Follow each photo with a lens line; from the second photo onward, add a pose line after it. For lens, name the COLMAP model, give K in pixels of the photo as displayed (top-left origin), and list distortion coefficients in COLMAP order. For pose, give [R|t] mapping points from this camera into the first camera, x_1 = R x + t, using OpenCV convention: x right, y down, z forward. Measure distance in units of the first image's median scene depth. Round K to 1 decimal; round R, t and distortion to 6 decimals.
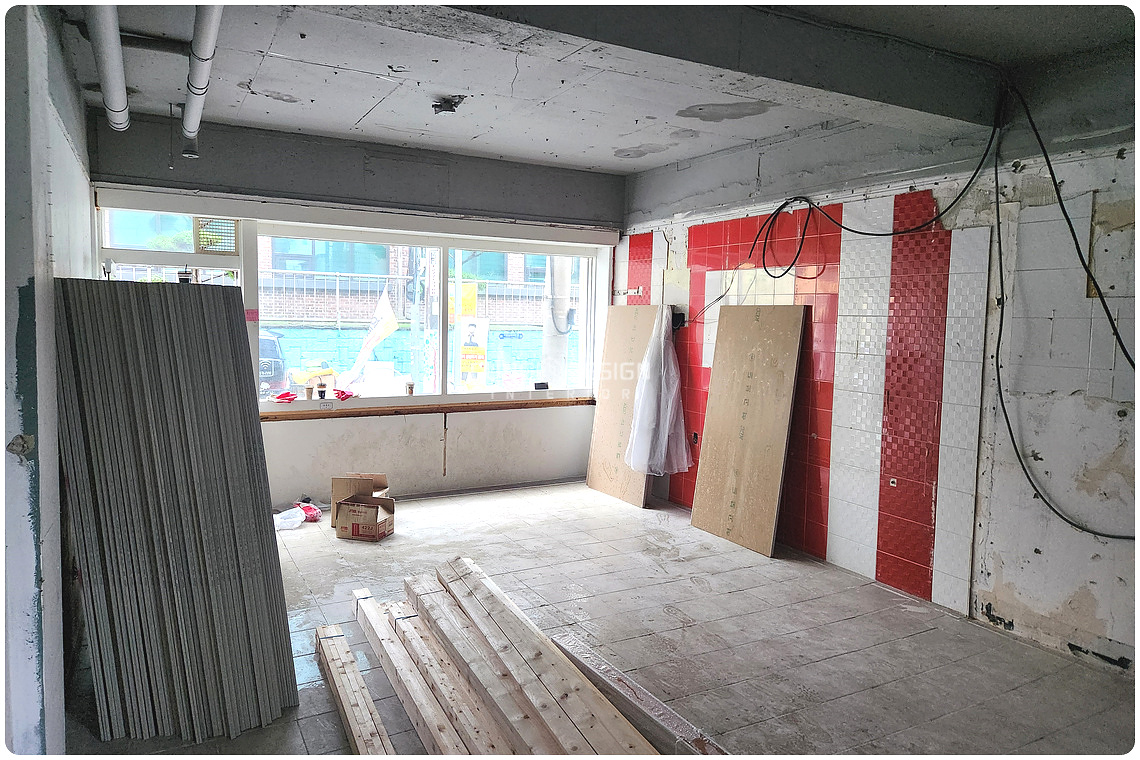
lens RADIAL K [[761.2, 0, 566.5], [0, 761.2, 374.4], [0, 0, 1]] dist [0.084953, -0.079474]
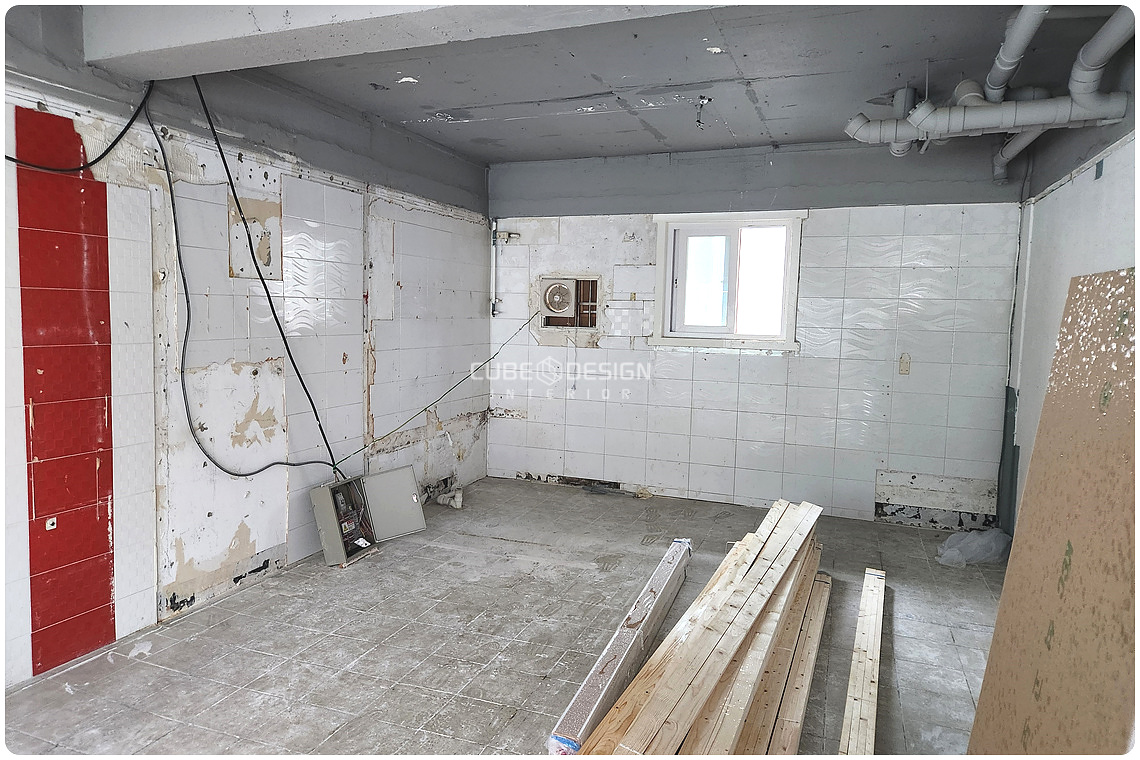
lens RADIAL K [[761.2, 0, 566.5], [0, 761.2, 374.4], [0, 0, 1]] dist [0.084953, -0.079474]
pose [[-0.665542, -0.098117, 0.739883, -0.444861], [0.019798, 0.988652, 0.148916, -0.101471], [-0.746098, 0.113758, -0.656047, 1.209776]]
